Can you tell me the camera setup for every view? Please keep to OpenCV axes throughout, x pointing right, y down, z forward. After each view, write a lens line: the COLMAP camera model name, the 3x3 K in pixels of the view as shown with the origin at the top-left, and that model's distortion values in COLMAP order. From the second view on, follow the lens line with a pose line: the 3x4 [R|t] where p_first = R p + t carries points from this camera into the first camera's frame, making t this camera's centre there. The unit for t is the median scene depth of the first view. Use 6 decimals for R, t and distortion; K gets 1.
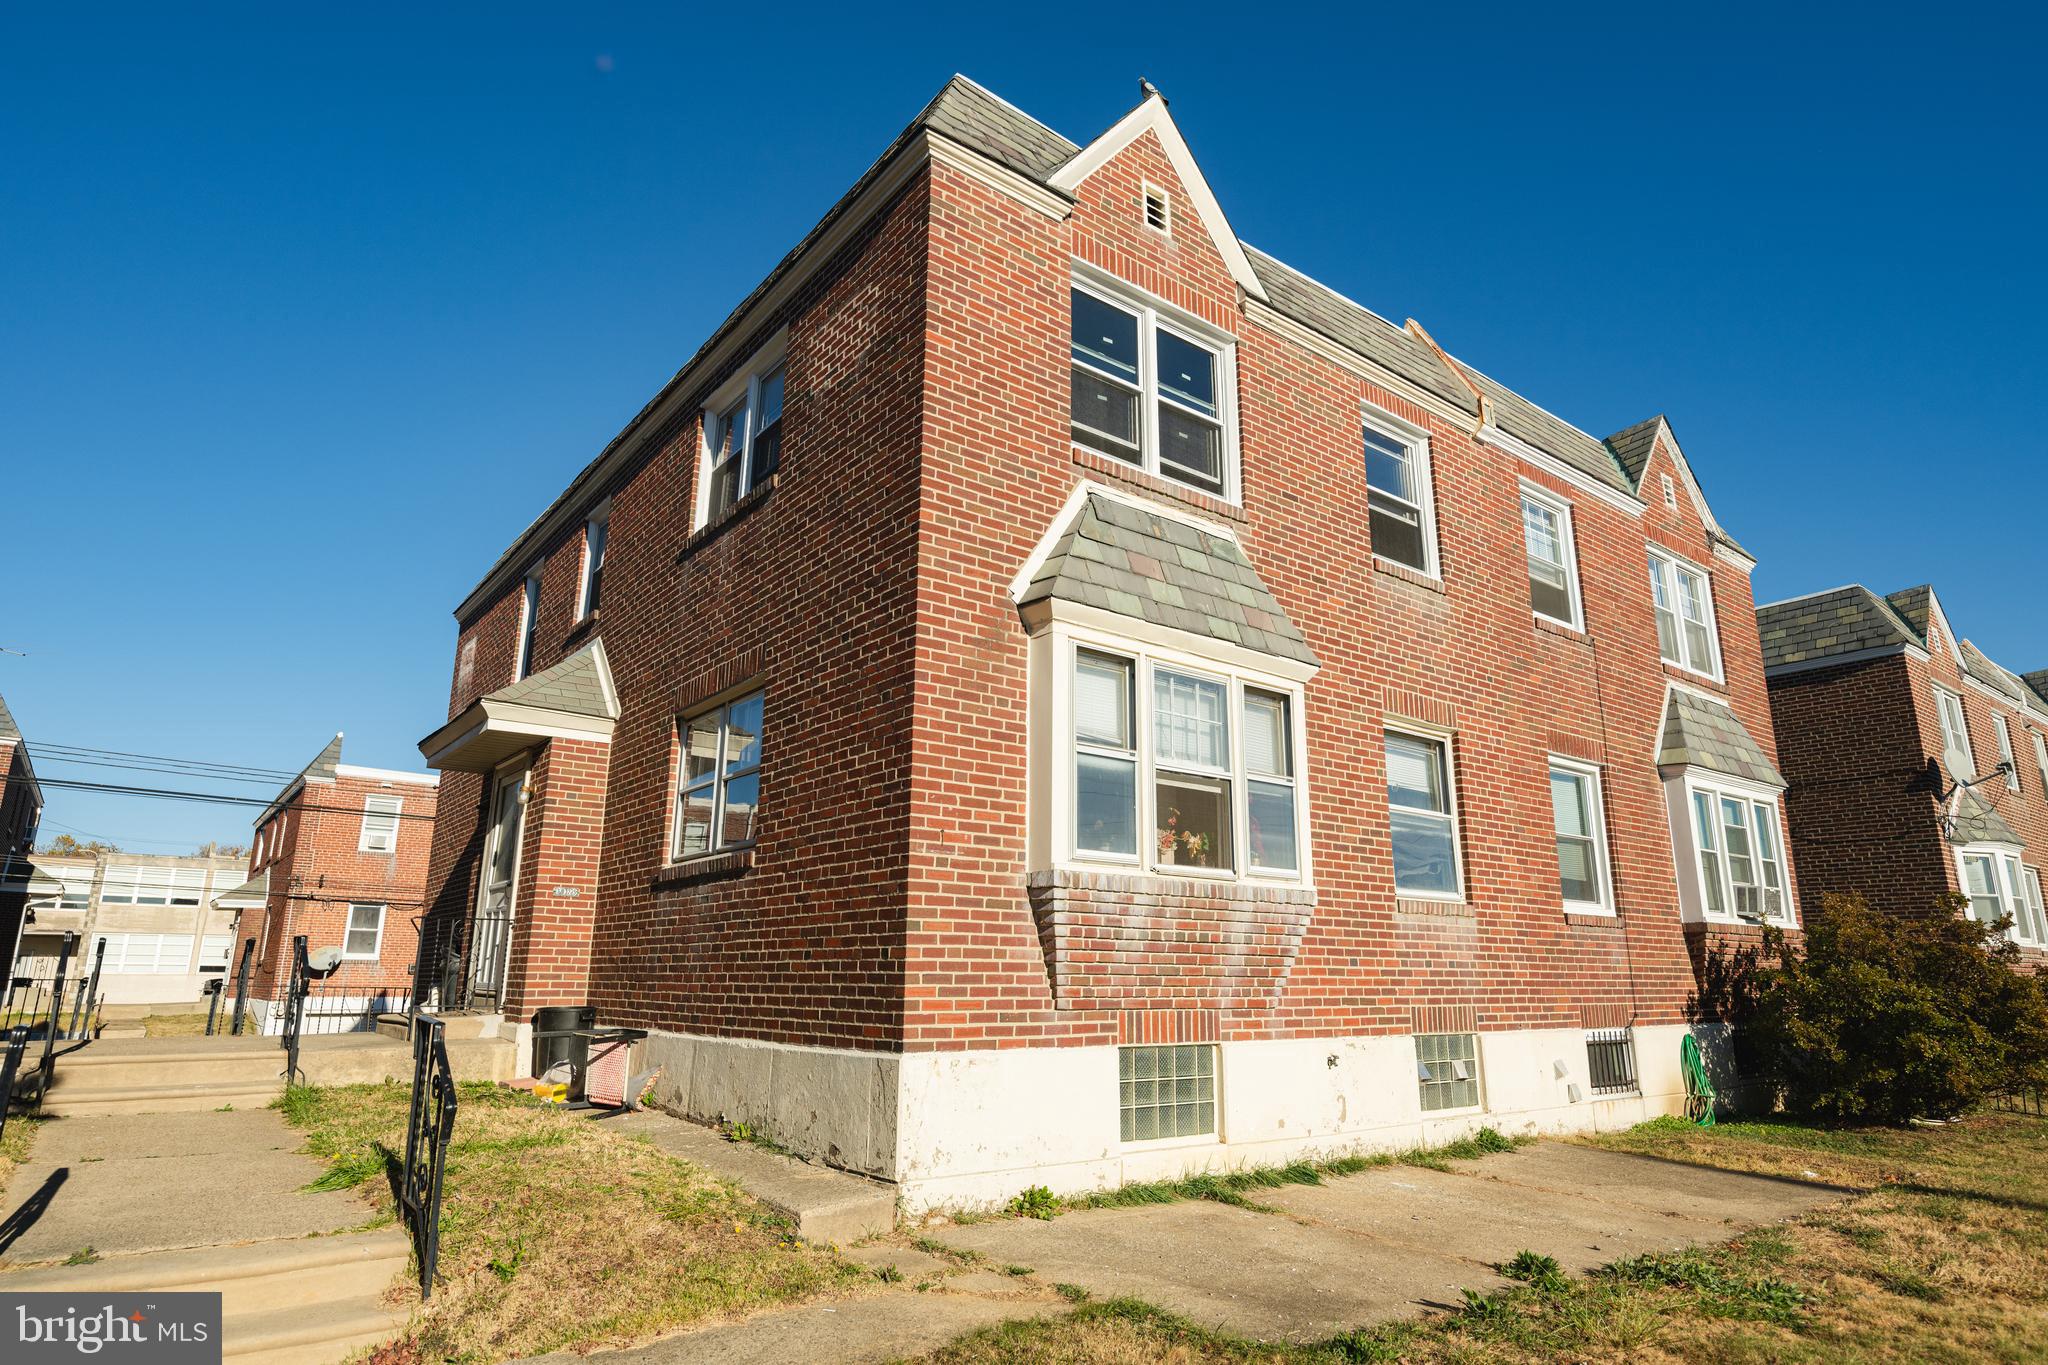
lens RADIAL K [[1149.6, 0, 1024.0], [0, 1149.6, 682.5], [0, 0, 1]] dist [0.002494, -0.000317]
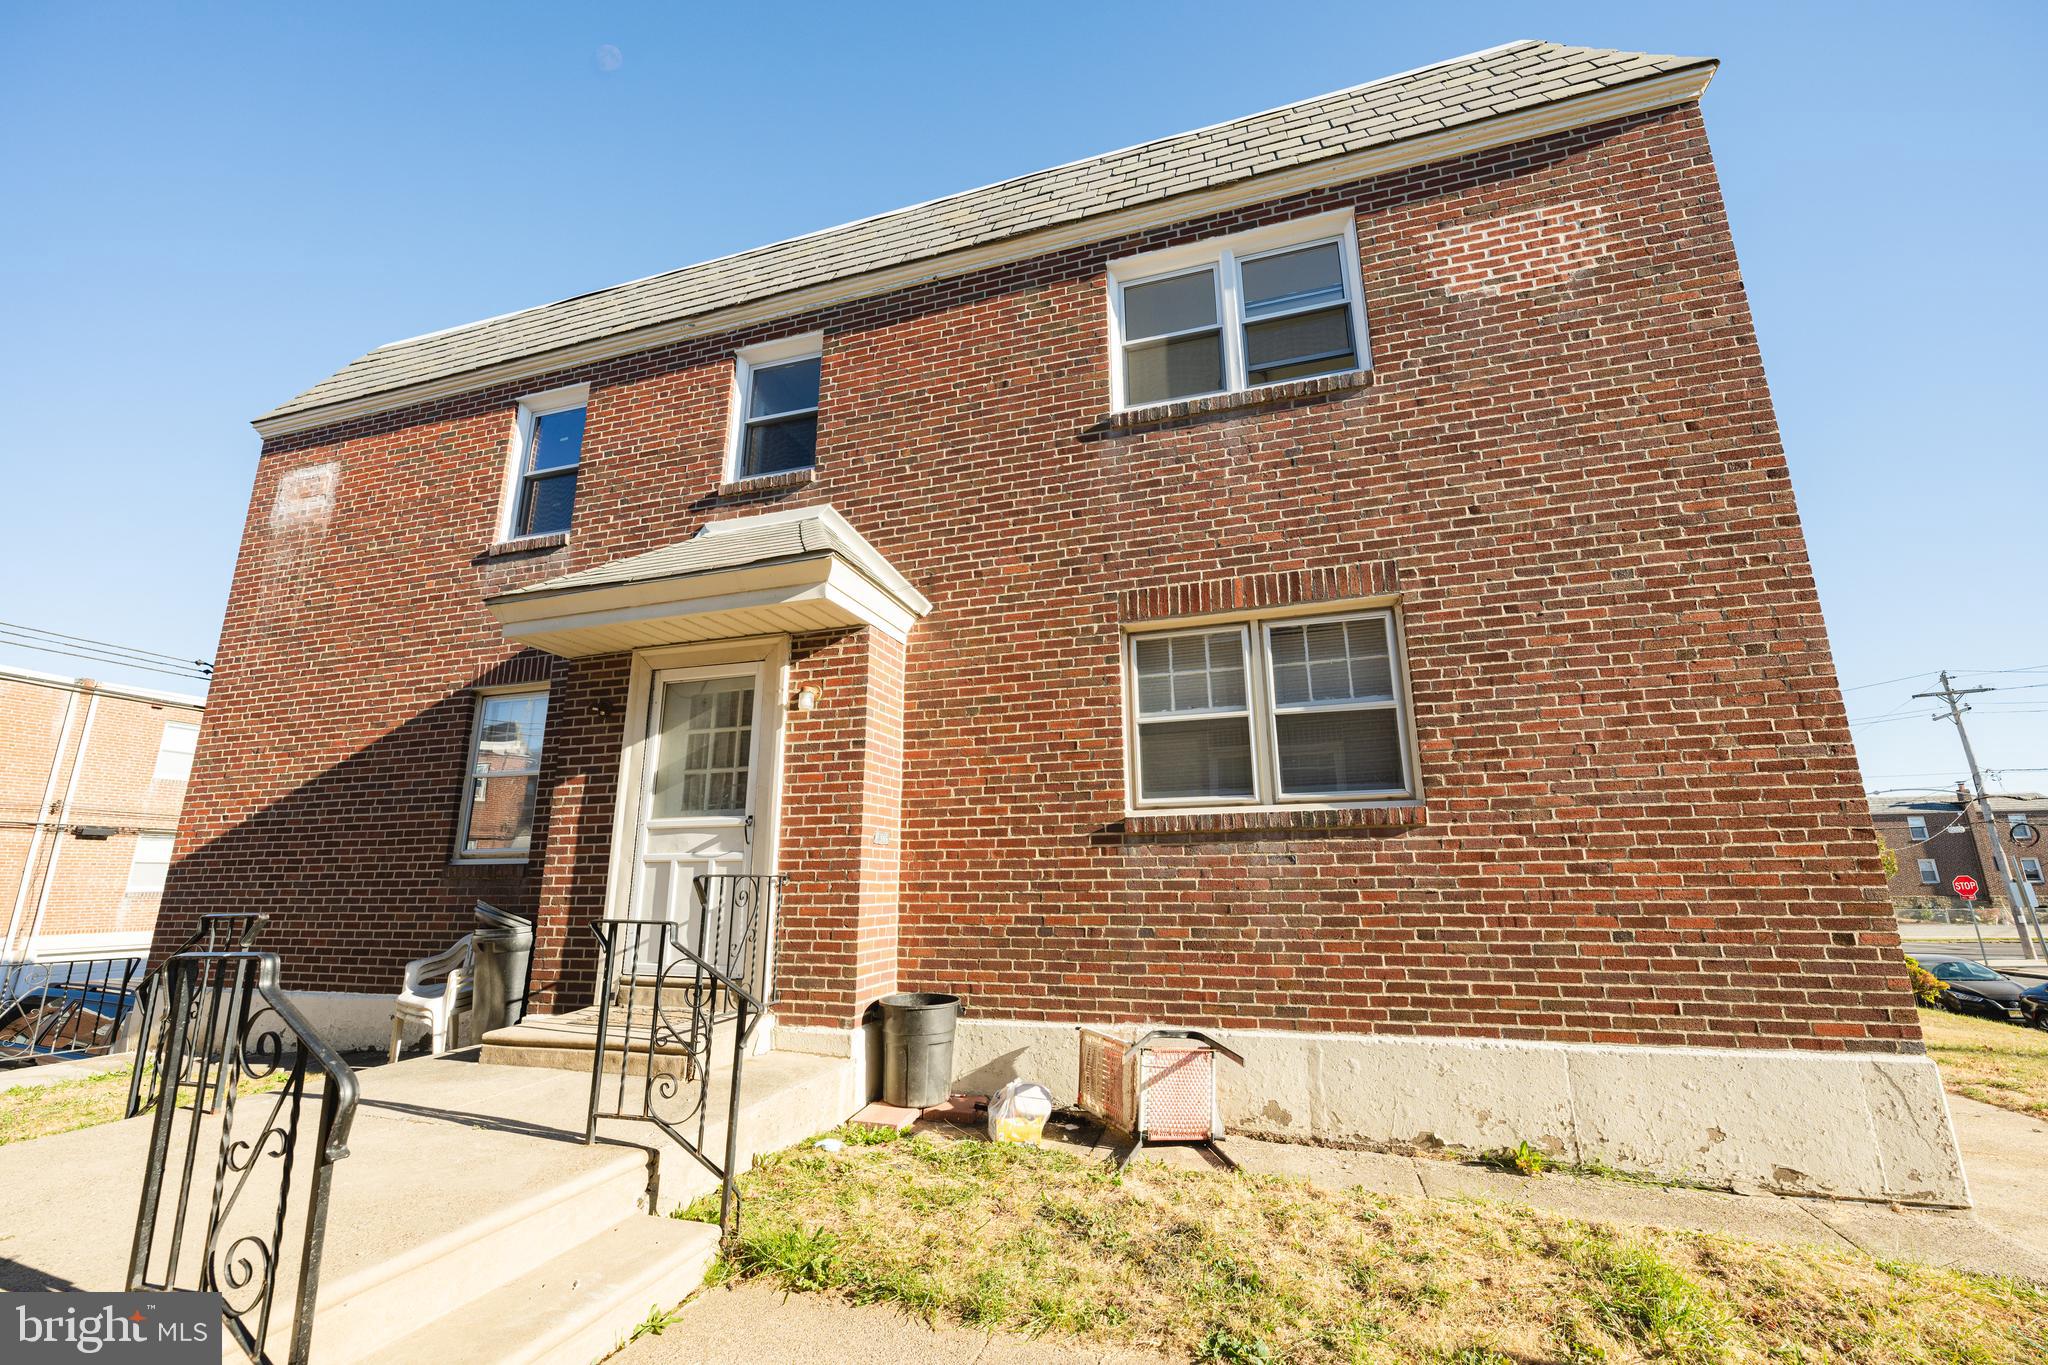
lens RADIAL K [[806.4, 0, 1024.0], [0, 806.4, 682.5], [0, 0, 1]] dist [-0.001416, 0.000101]
pose [[0.816819, 0.119214, 0.564442, -0.694060], [-0.128891, 0.991395, -0.022868, 0.093227], [-0.562312, -0.054072, 0.825156, 0.587837]]
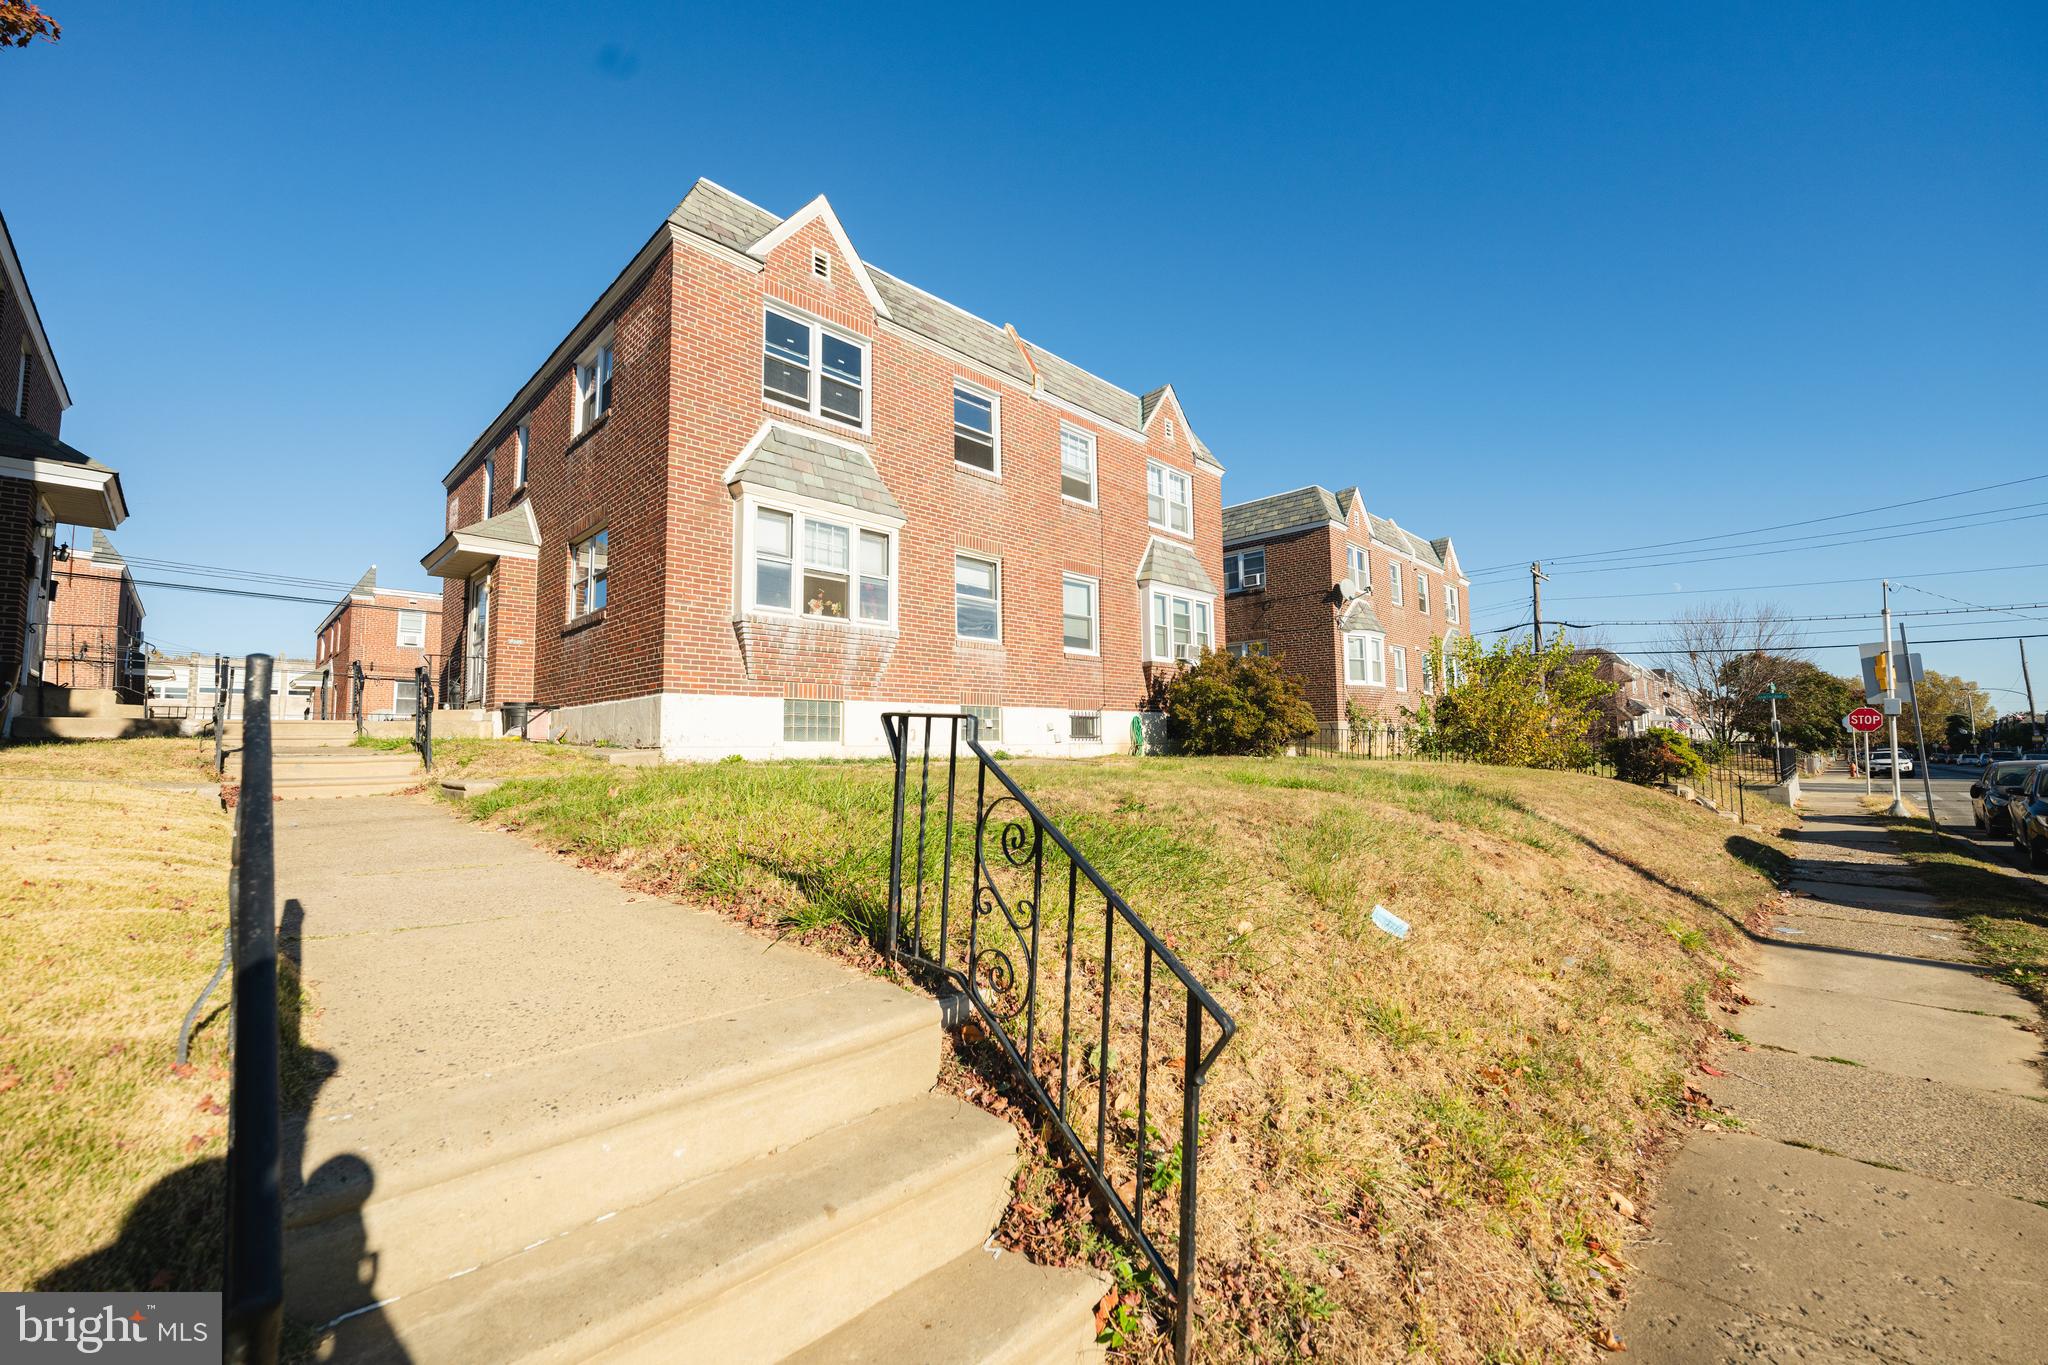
lens RADIAL K [[806.4, 0, 1024.0], [0, 806.4, 682.5], [0, 0, 1]] dist [-0.001416, 0.000101]
pose [[0.990767, -0.008272, 0.135320, 0.244946], [-0.014769, 0.985611, 0.168381, 0.022439], [-0.134766, -0.168825, 0.976389, -0.392413]]
